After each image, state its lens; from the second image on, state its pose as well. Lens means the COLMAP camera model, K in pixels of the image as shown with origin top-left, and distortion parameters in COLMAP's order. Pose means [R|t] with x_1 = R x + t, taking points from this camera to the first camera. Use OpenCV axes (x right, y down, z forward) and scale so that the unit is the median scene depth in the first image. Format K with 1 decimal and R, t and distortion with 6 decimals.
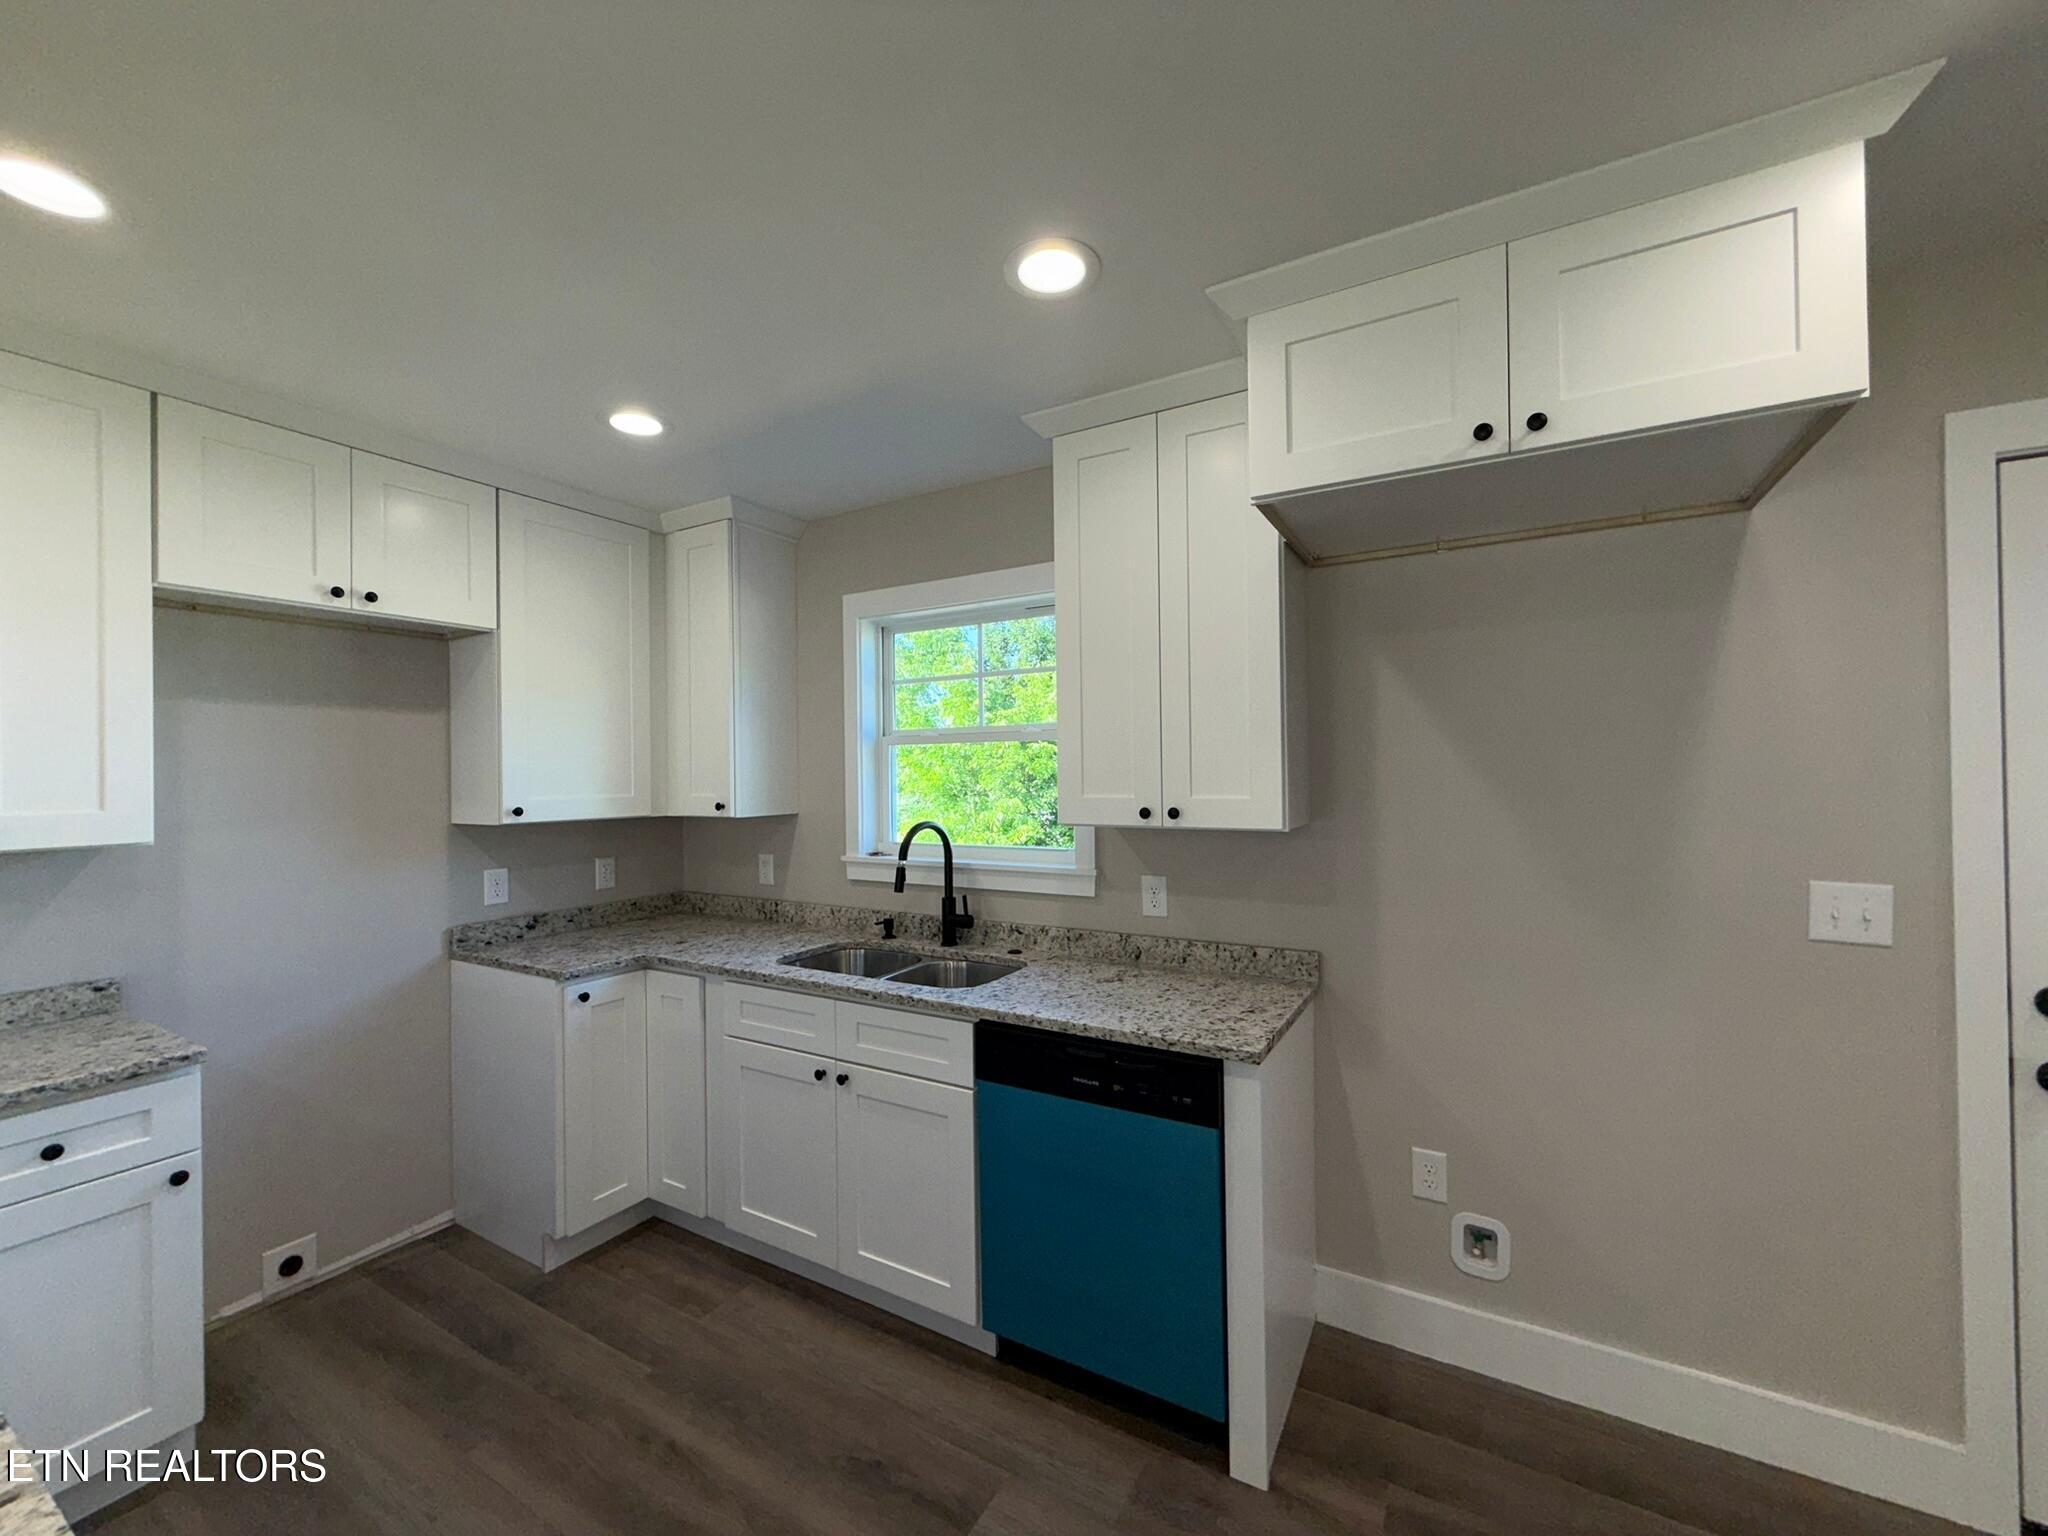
lens RADIAL K [[811.3, 0, 1024.0], [0, 811.3, 768.0], [0, 0, 1]] dist [0.000165, 0.000268]
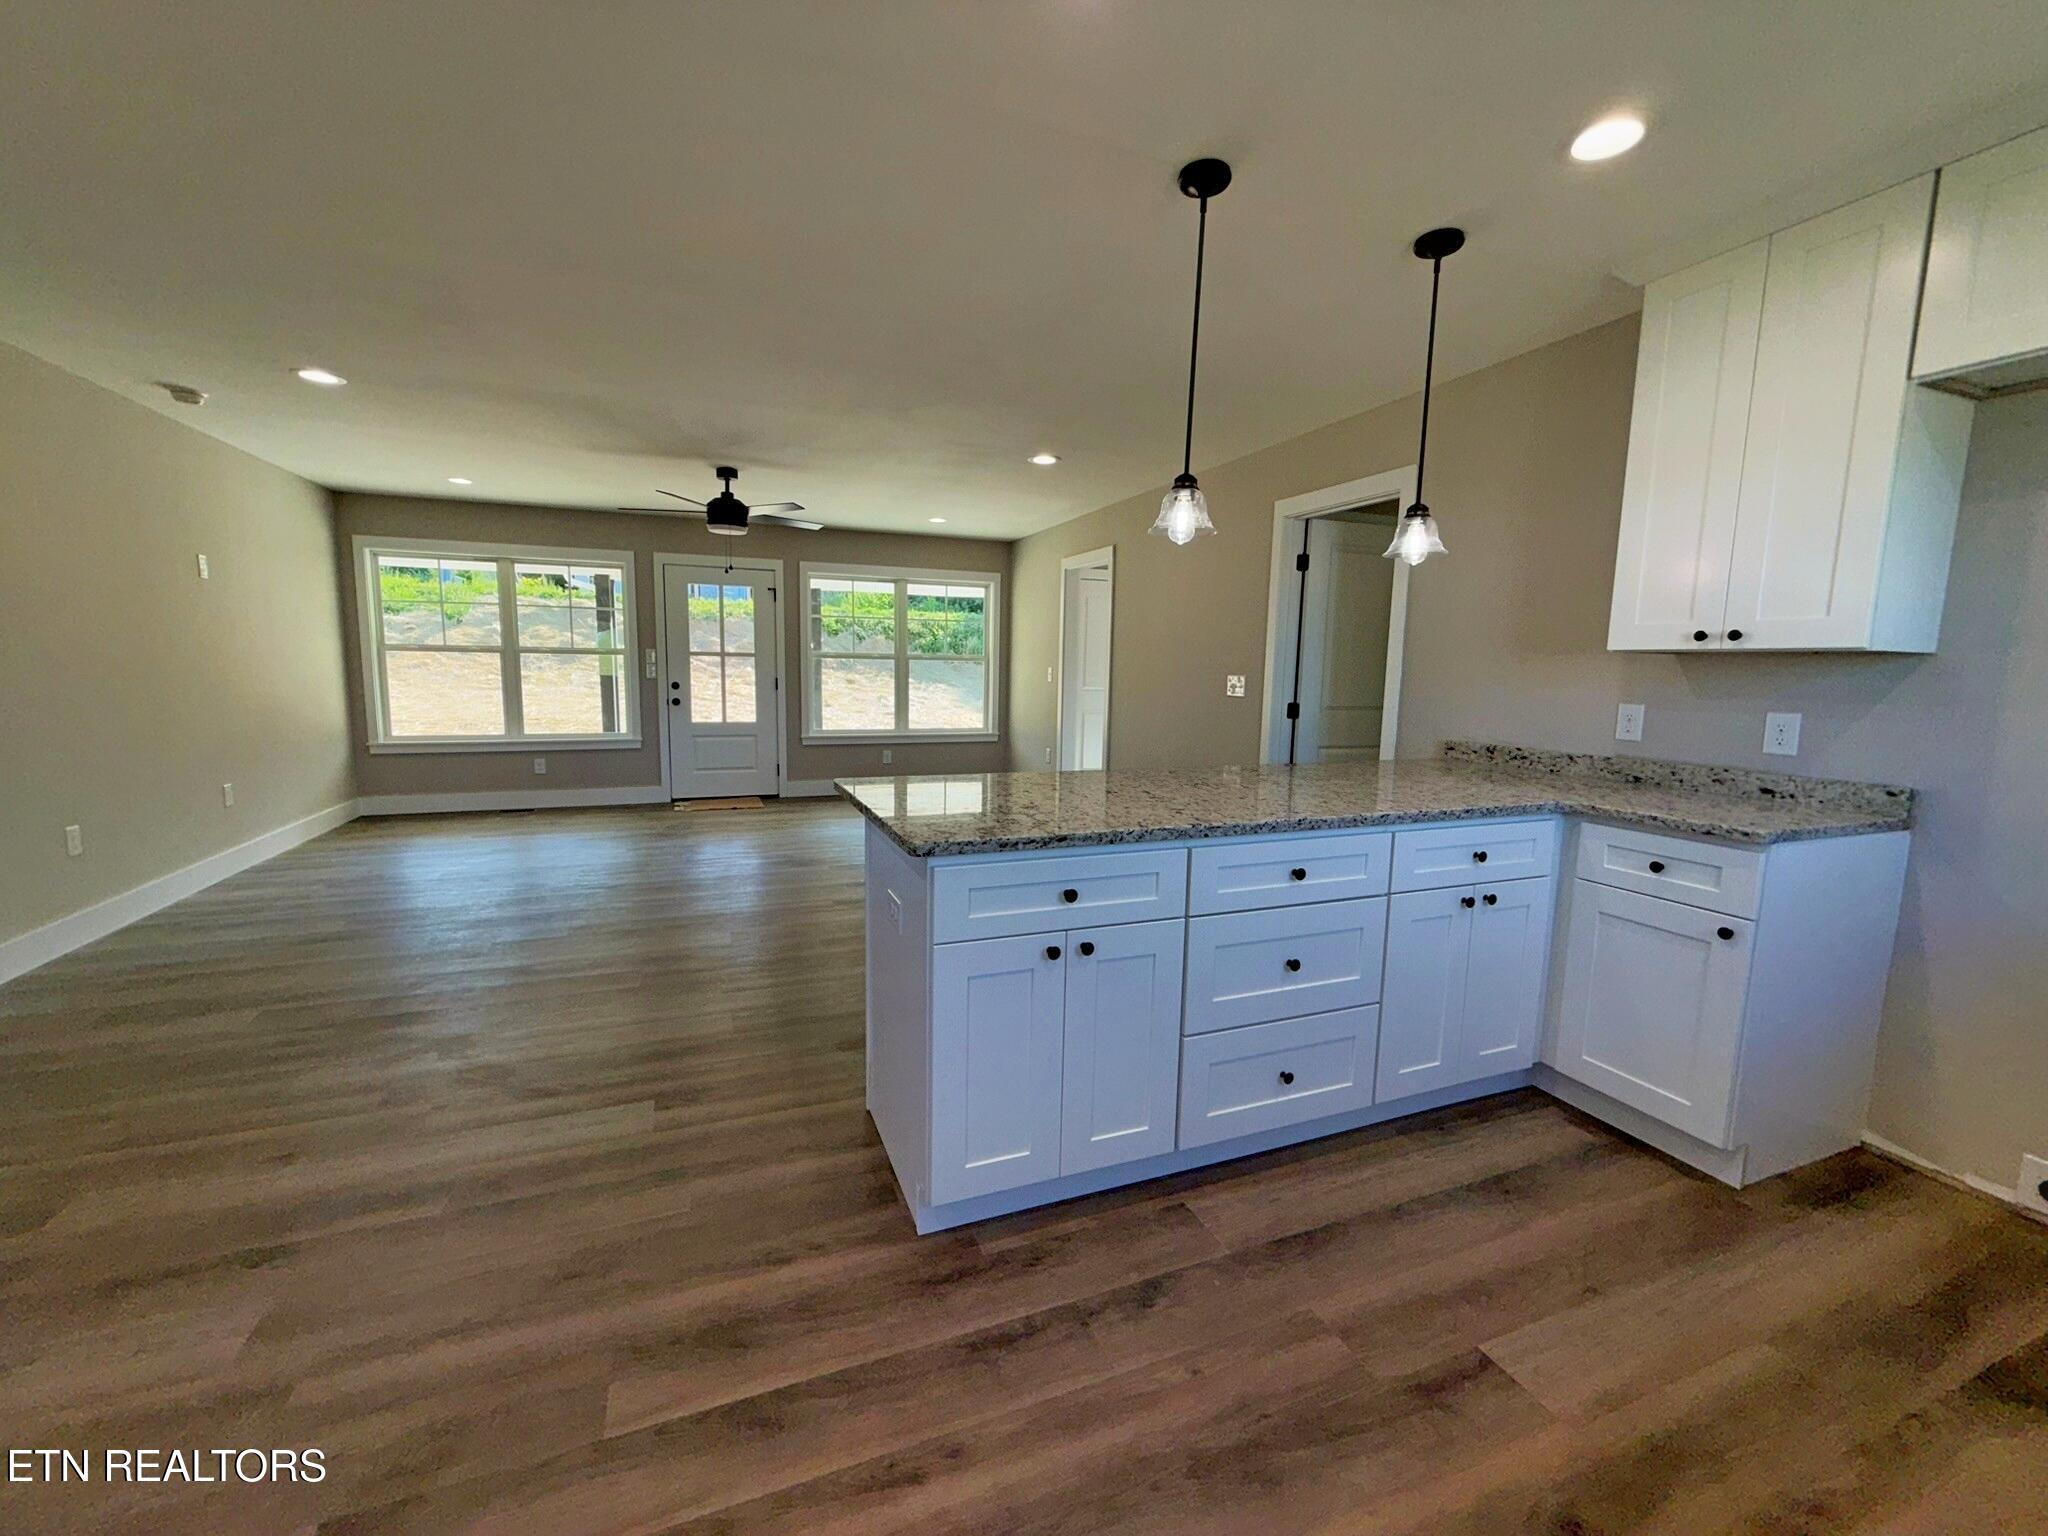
lens RADIAL K [[820.9, 0, 1024.0], [0, 820.9, 768.0], [0, 0, 1]] dist [0.000379, 0.000124]
pose [[-0.622296, 0.098229, -0.776595, 0.396752], [-0.004346, 0.991646, 0.128913, 0.108048], [0.782770, 0.083597, -0.616670, 0.788602]]
